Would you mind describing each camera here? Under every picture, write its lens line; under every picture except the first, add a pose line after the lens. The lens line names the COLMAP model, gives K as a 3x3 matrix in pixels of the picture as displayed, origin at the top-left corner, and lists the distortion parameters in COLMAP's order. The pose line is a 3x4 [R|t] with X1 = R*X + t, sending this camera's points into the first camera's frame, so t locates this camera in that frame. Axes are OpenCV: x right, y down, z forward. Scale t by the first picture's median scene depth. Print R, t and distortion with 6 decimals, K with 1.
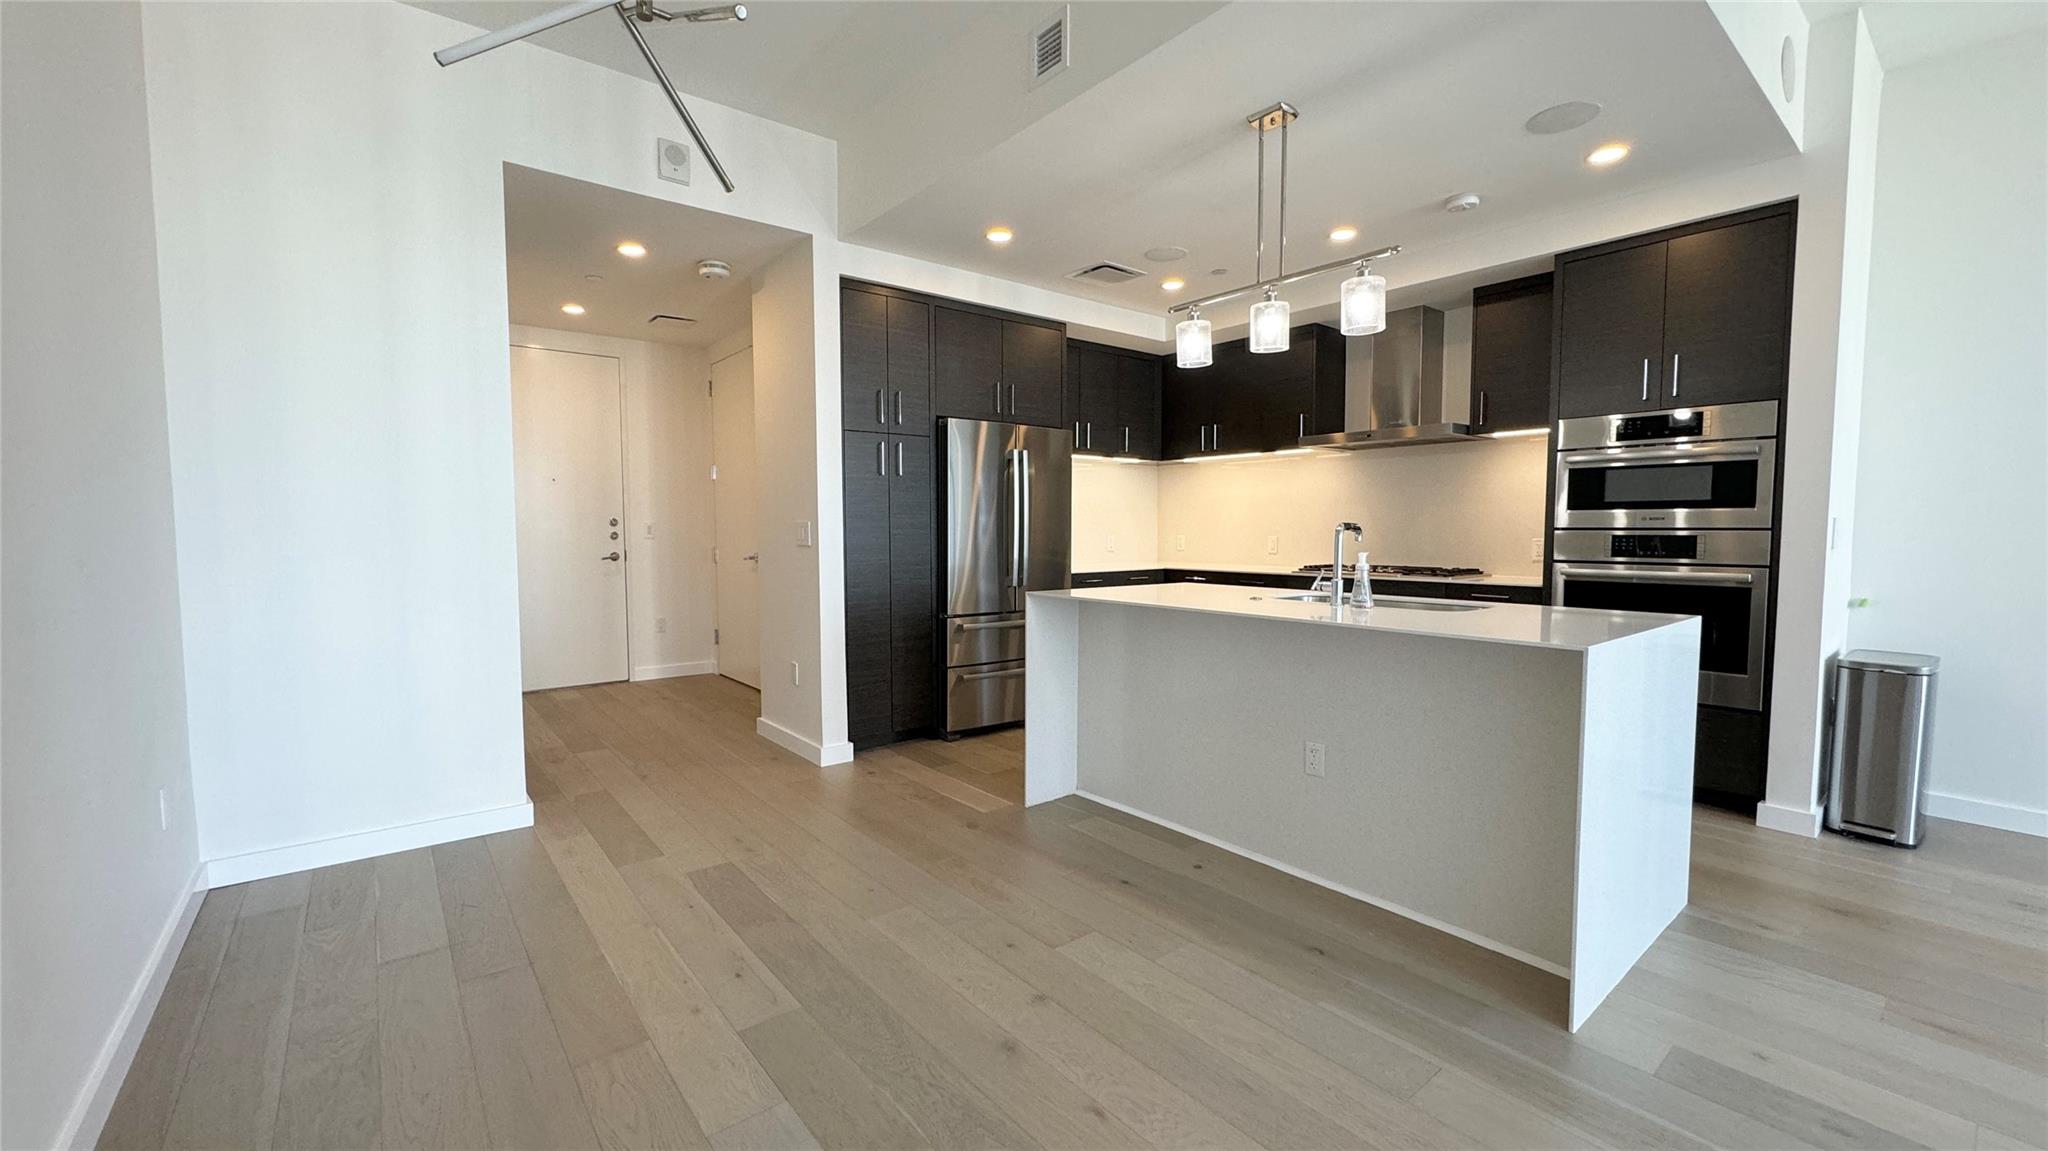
lens RADIAL K [[811.3, 0, 1024.3], [0, 811.3, 578.5], [0, 0, 1]] dist [0.002249, 0.000234]
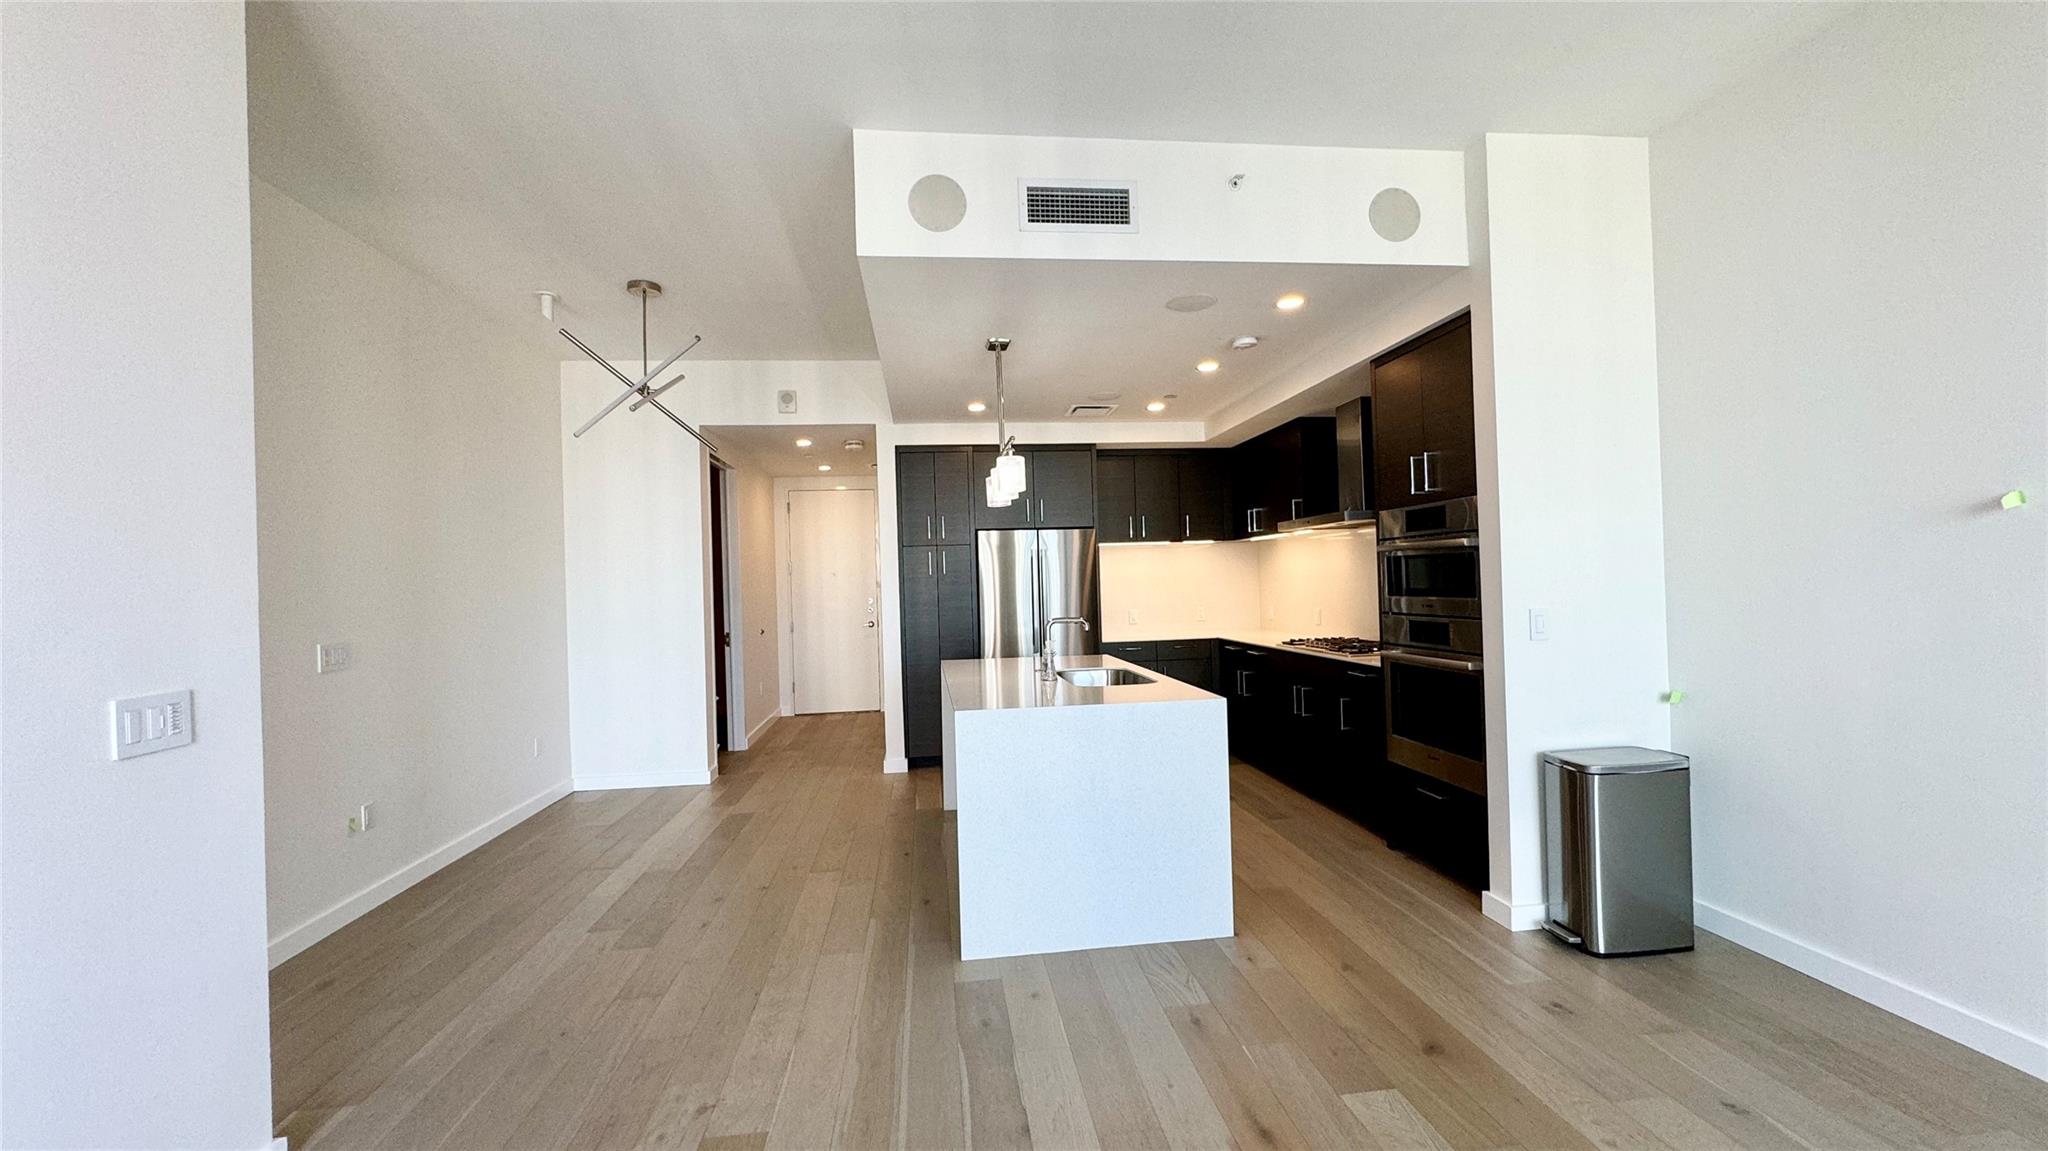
lens RADIAL K [[811.3, 0, 1020.3], [0, 811.3, 573.9], [0, 0, 1]] dist [0.002249, 0.000234]
pose [[0.845537, -0.030600, -0.533039, 0.873753], [-0.004763, 0.997884, -0.064842, -0.042943], [0.533895, 0.057365, 0.843603, -0.159931]]
